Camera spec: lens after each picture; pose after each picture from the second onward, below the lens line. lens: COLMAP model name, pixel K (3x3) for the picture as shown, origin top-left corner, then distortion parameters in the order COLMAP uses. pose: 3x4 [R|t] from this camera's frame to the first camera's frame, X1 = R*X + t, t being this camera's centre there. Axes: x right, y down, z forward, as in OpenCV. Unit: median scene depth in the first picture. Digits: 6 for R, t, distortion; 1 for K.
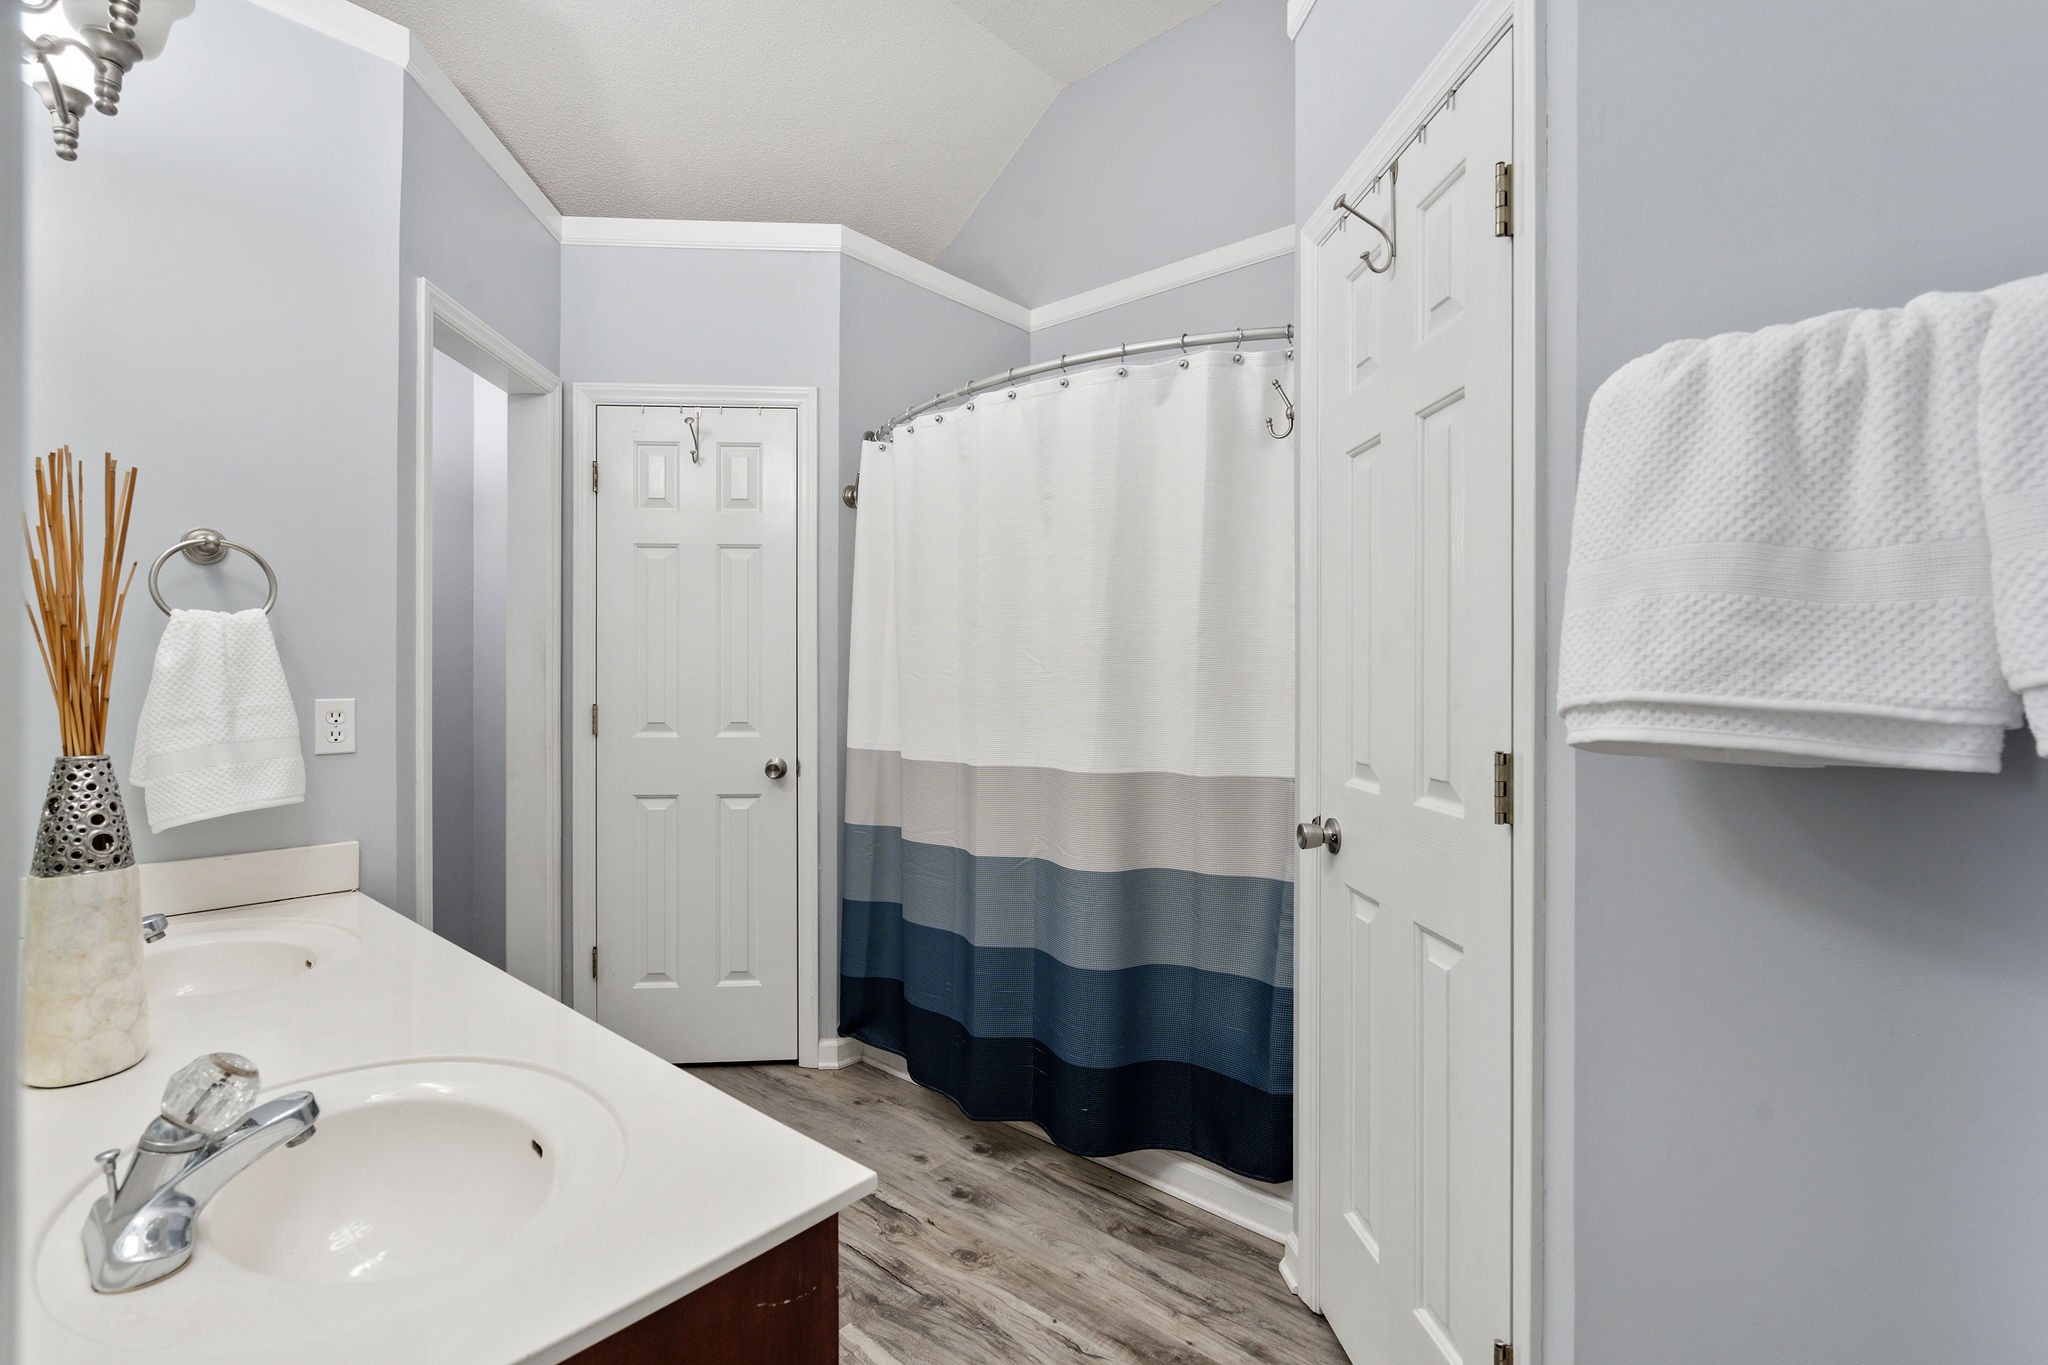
lens RADIAL K [[917.5, 0, 1023.9], [0, 917.5, 675.5], [0, 0, 1]] dist [-0.004663, 0.001618]
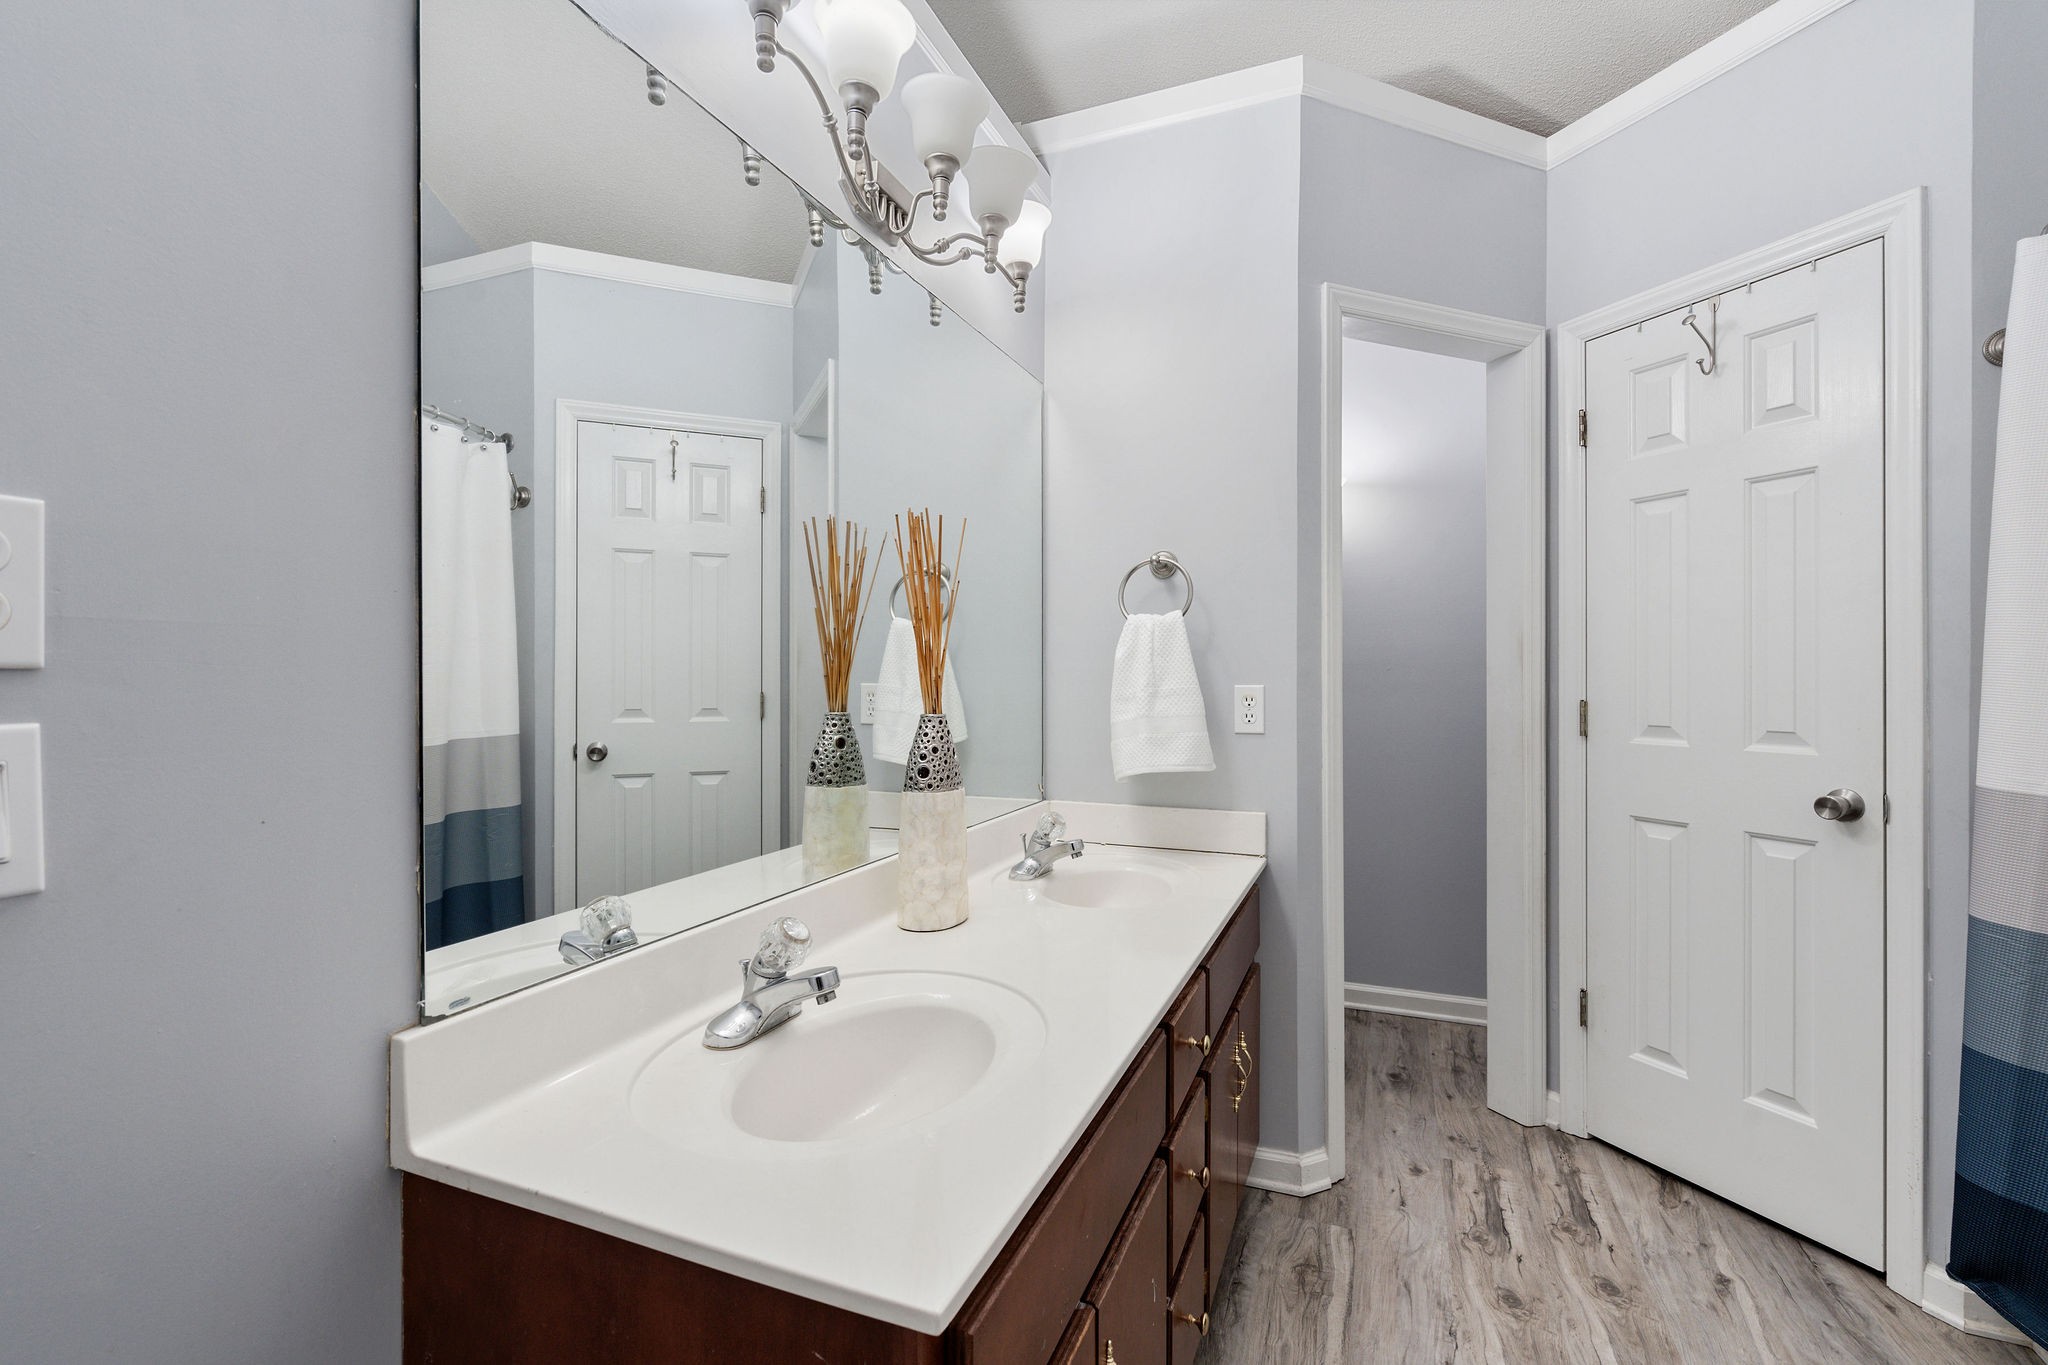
lens RADIAL K [[917.5, 0, 1030.2], [0, 917.5, 679.9], [0, 0, 1]] dist [-0.004663, 0.001618]
pose [[0.316292, 0.003958, -0.948654, 0.166619], [0.000198, 0.999991, 0.004238, 0.009471], [0.948662, -0.001529, 0.316288, 0.255688]]
